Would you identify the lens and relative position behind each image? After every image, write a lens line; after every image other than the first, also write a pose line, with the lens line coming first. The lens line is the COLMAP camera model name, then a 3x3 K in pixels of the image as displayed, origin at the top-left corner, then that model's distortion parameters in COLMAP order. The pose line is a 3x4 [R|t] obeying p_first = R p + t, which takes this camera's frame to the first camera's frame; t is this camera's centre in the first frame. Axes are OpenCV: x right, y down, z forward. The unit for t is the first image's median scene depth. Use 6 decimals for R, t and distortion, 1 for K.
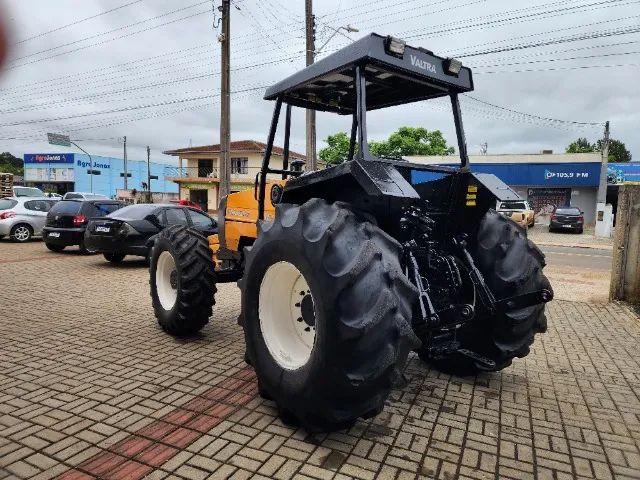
lens RADIAL K [[427.0, 0, 322.6], [0, 427.0, 238.8], [0, 0, 1]] dist [0.096586, -0.098387]
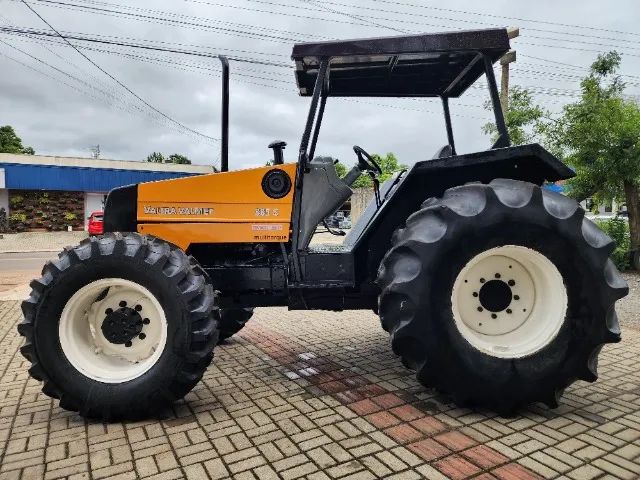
lens RADIAL K [[441.1, 0, 320.0], [0, 441.1, 240.0], [0, 0, 1]] dist [0.008134, 0.003121]
pose [[0.600097, -0.062604, 0.797474, -1.023924], [0.082366, 0.996470, 0.016245, -0.004787], [-0.795676, 0.055936, 0.603135, 0.699112]]
